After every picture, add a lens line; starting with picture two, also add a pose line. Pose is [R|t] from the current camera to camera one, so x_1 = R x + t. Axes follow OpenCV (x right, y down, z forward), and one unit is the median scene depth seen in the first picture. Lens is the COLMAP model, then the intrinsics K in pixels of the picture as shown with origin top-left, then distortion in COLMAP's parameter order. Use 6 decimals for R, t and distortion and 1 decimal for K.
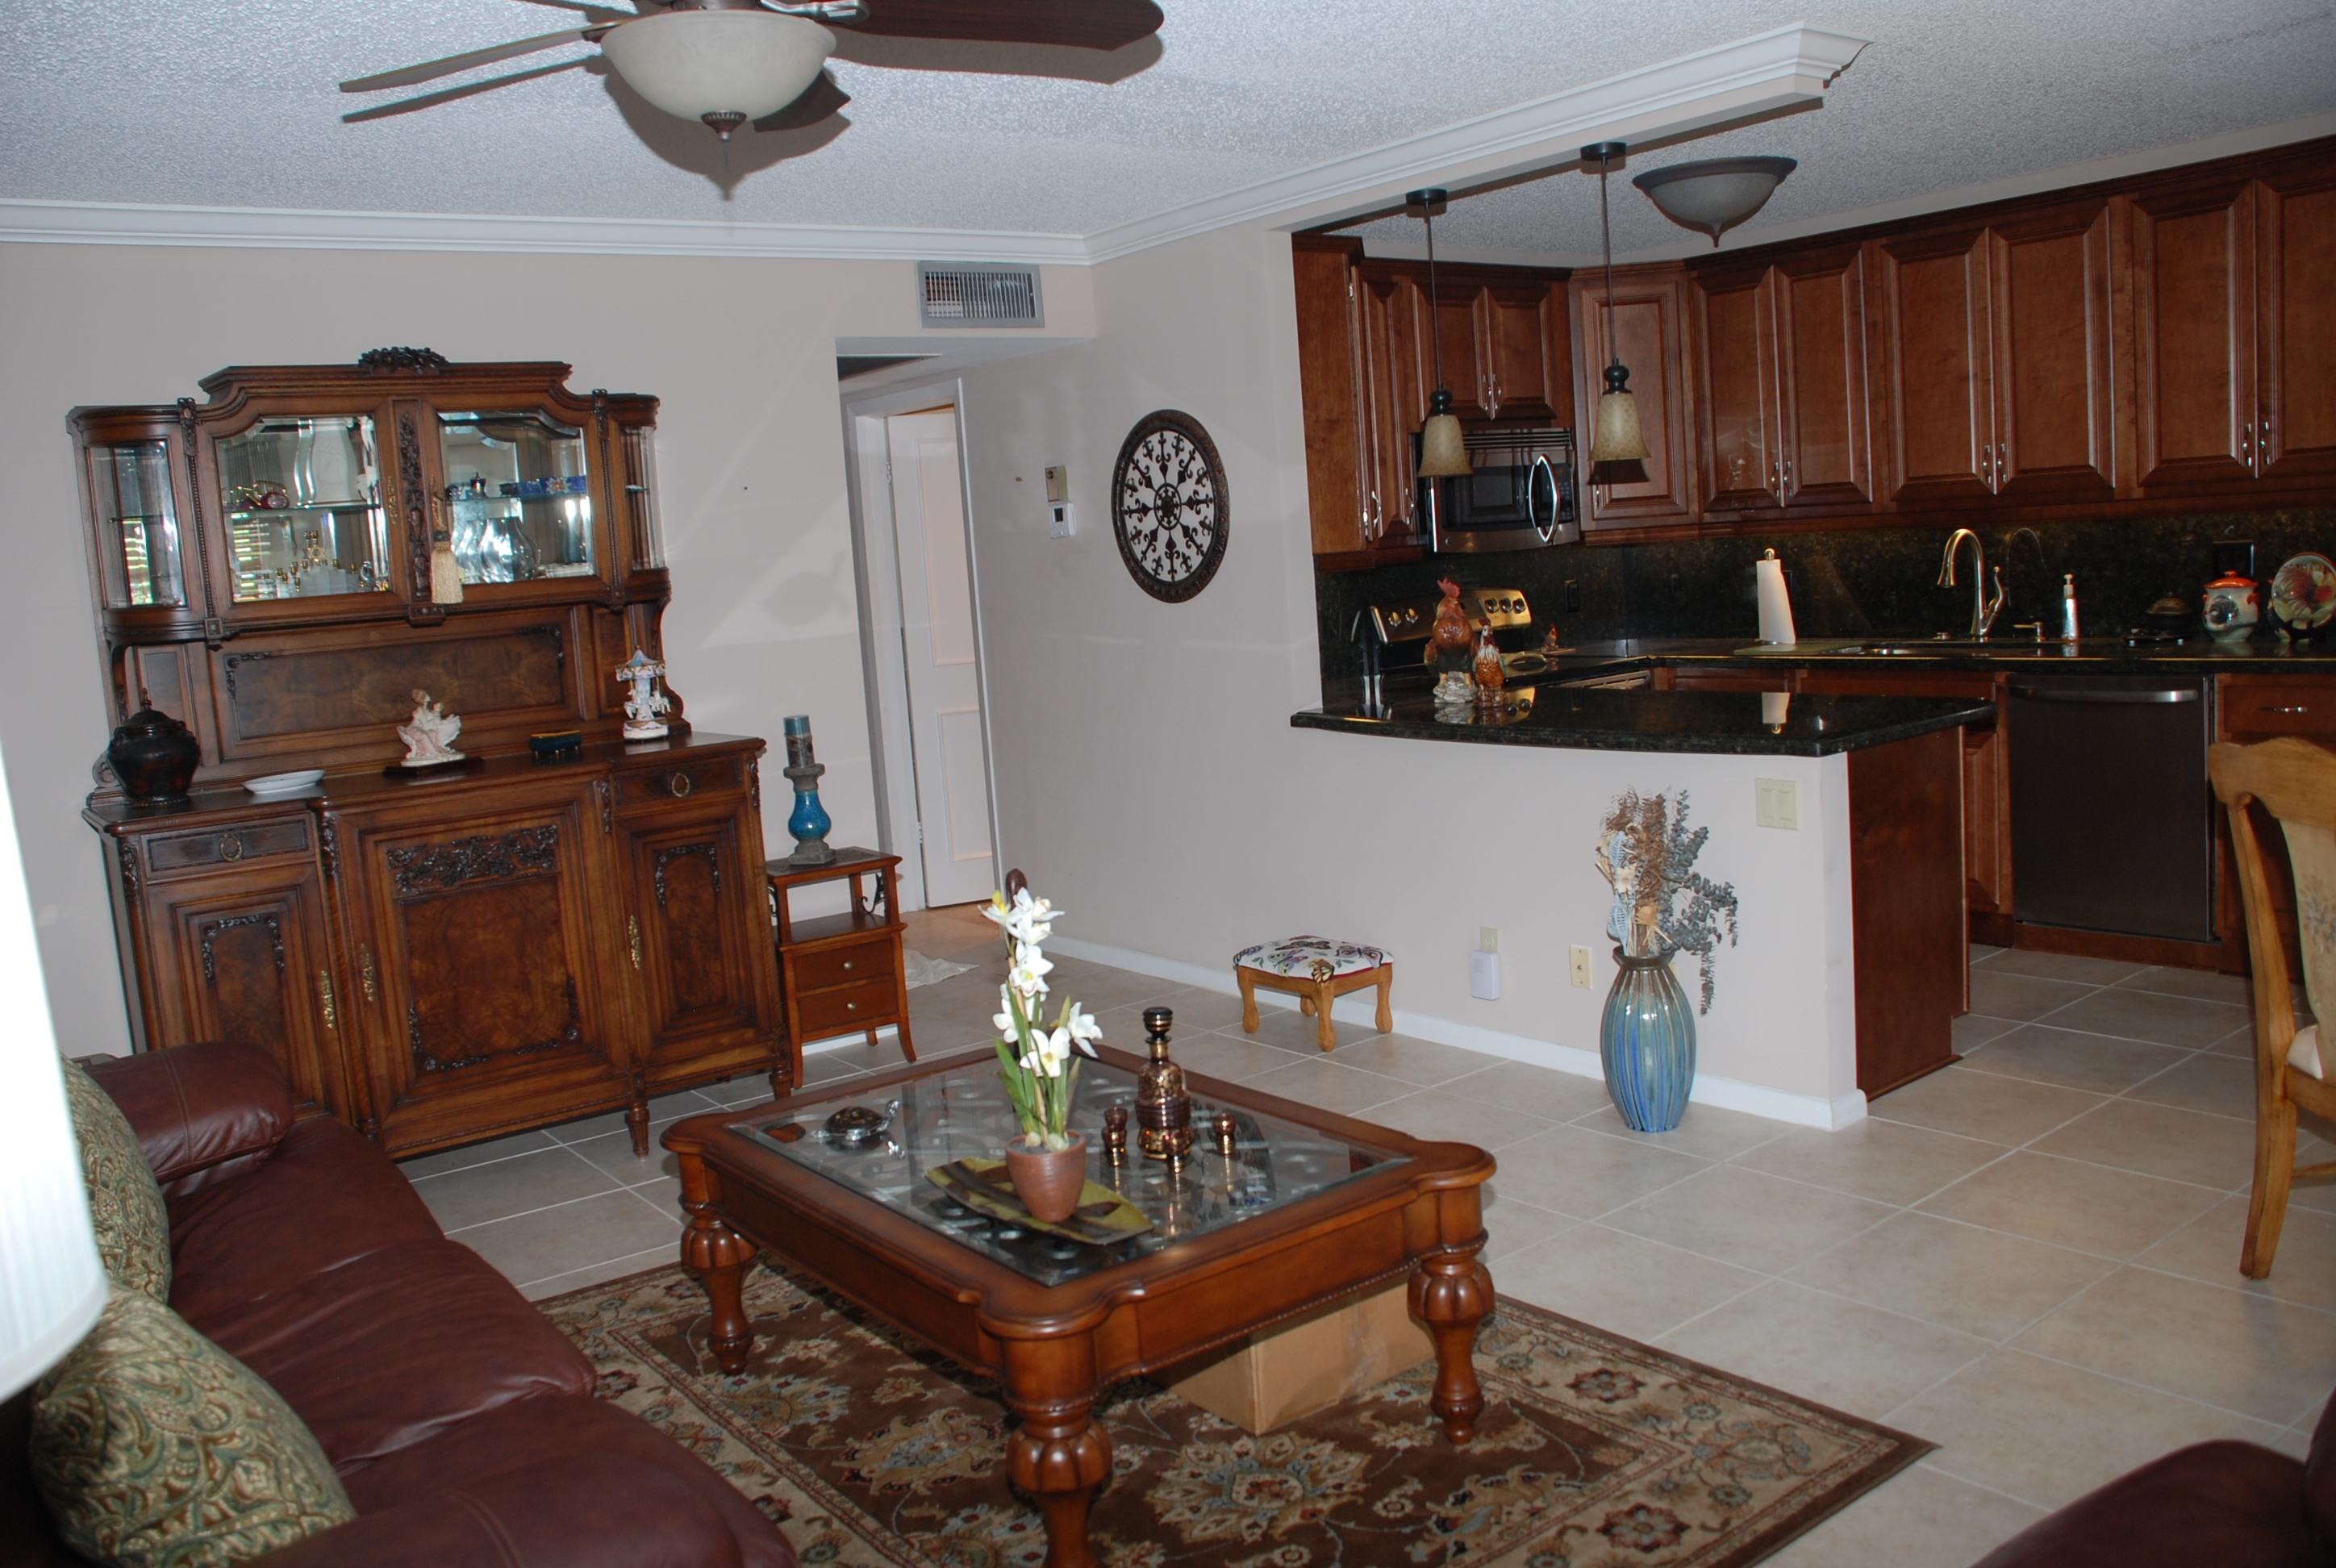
lens RADIAL K [[1880.1, 0, 1168.0], [0, 1880.1, 784.0], [0, 0, 1]] dist [-0.066215, 0.002489]
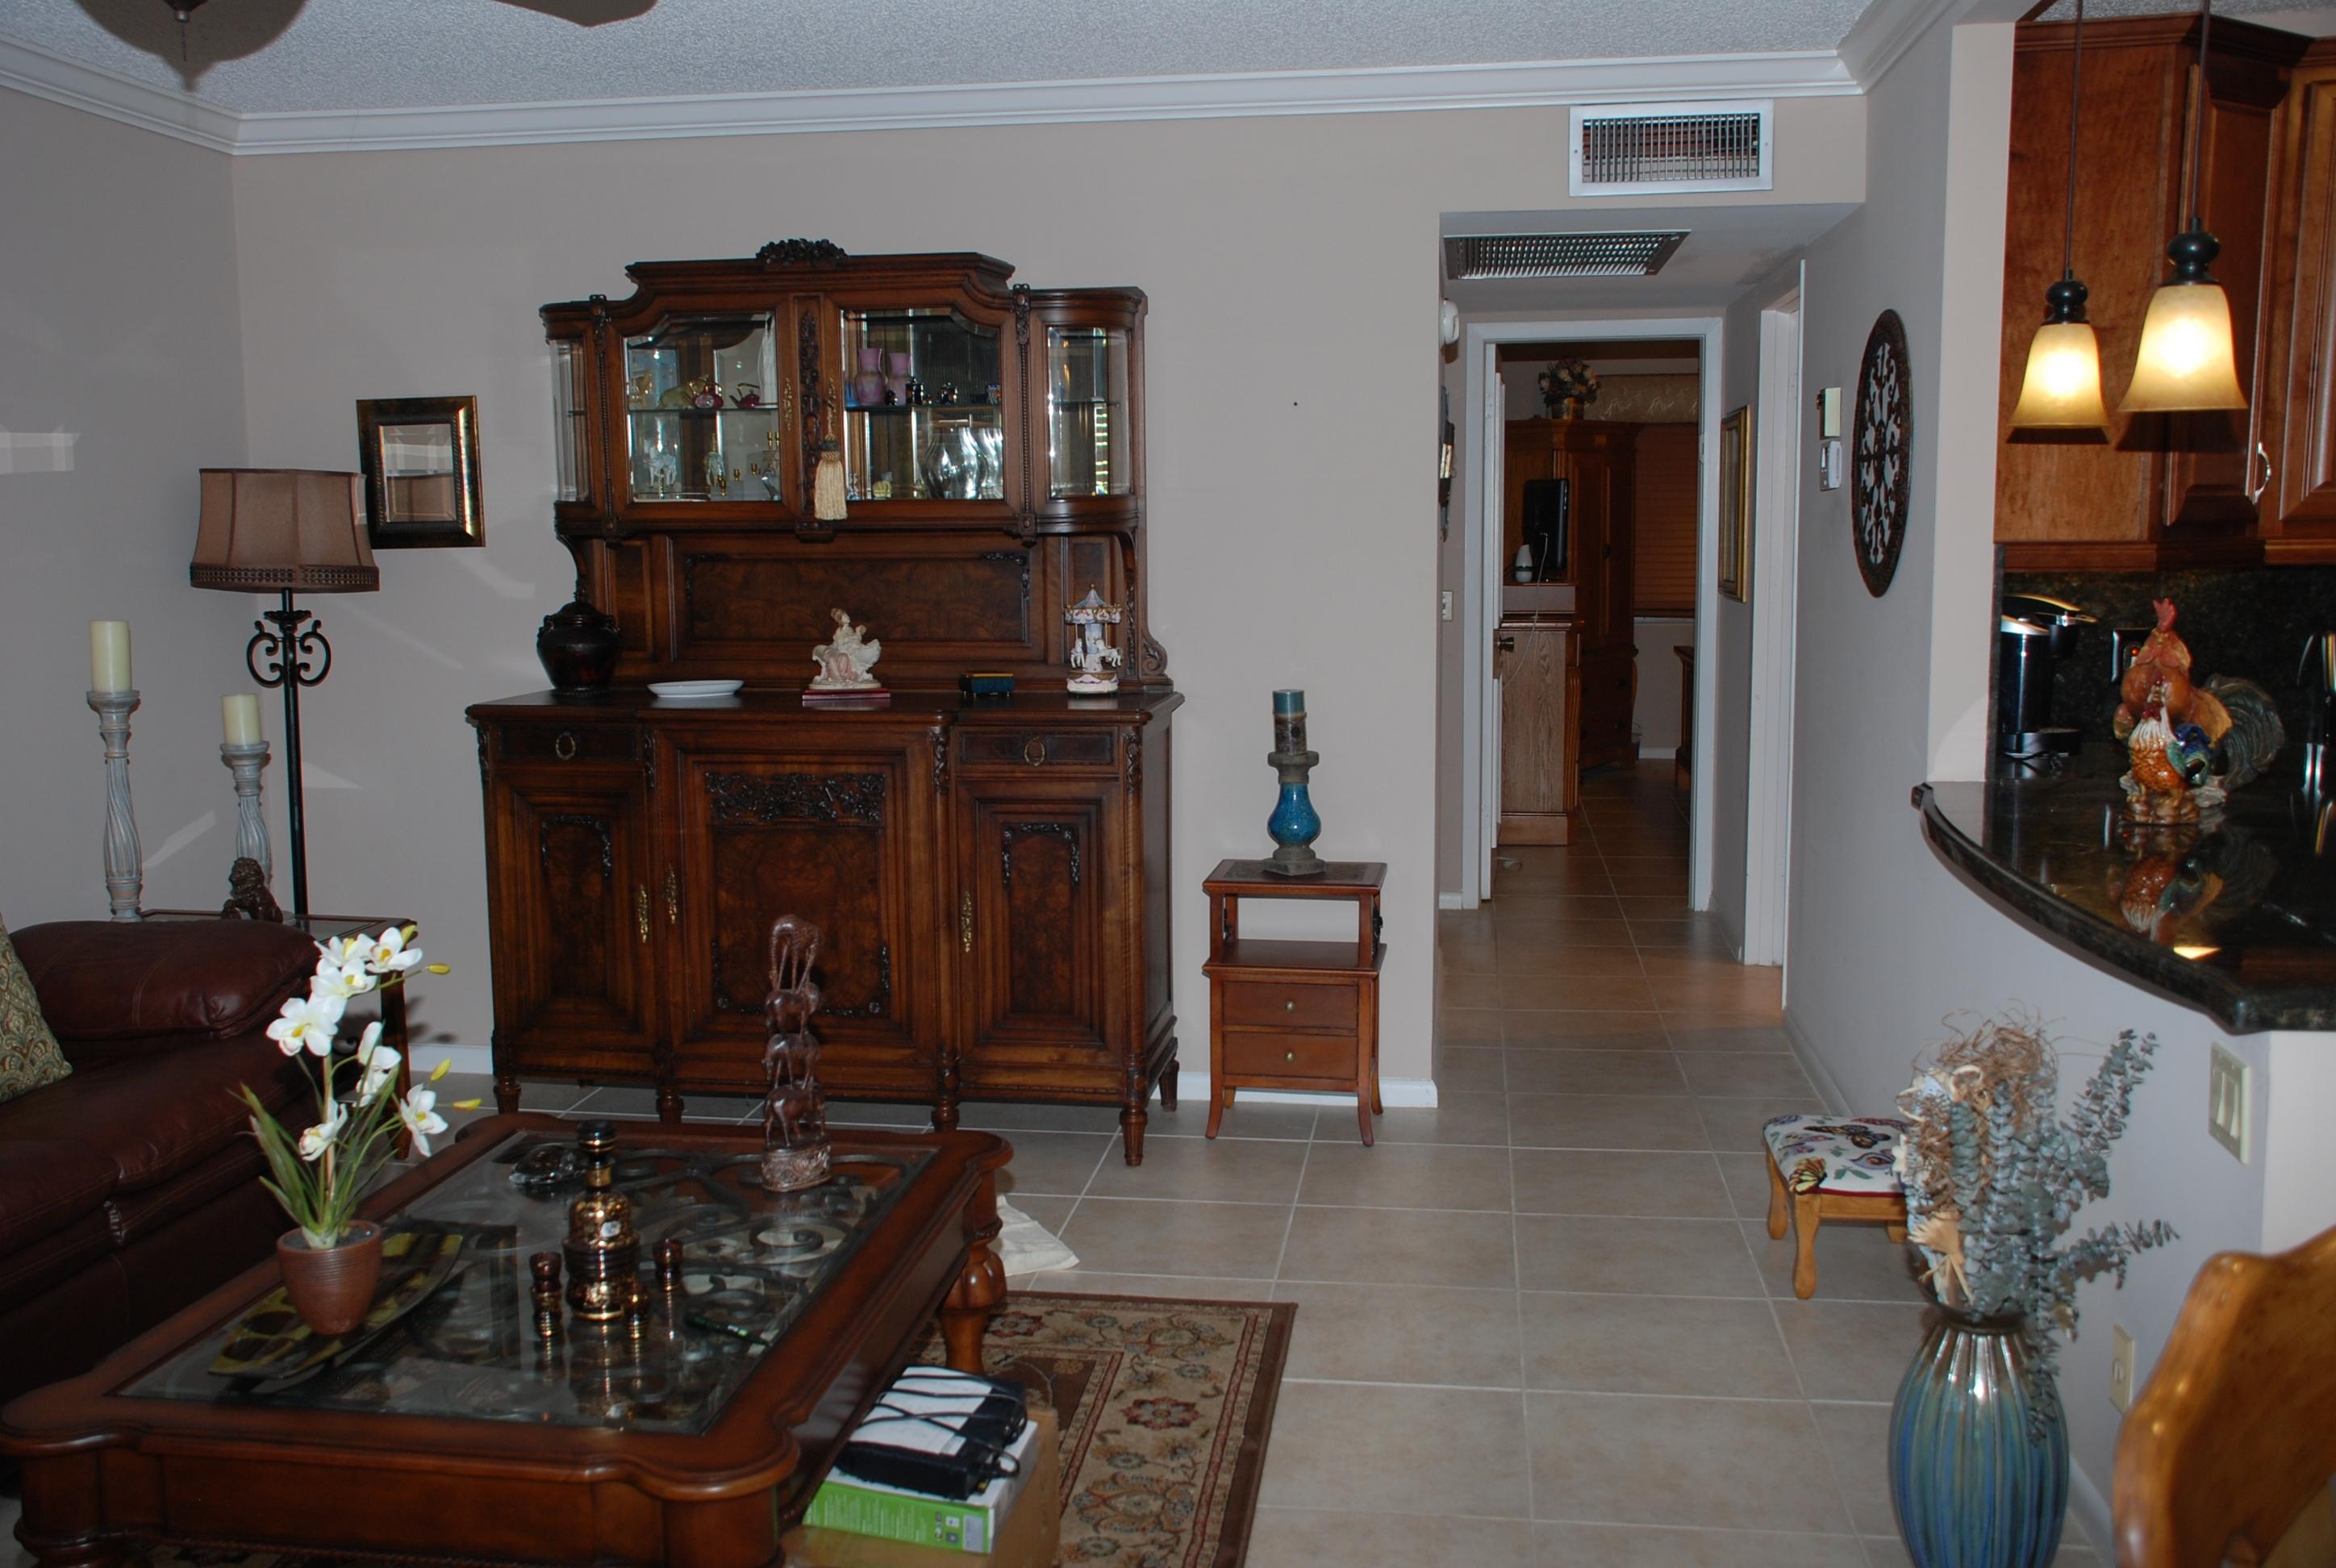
lens RADIAL K [[2154.5, 0, 1168.0], [0, 2154.5, 784.0], [0, 0, 1]] dist [-0.008485, -0.007545]
pose [[0.711634, 0.155928, -0.685028, 0.464322], [-0.134609, 0.987256, 0.084885, -0.077402], [0.689534, 0.031804, 0.723555, 0.332032]]
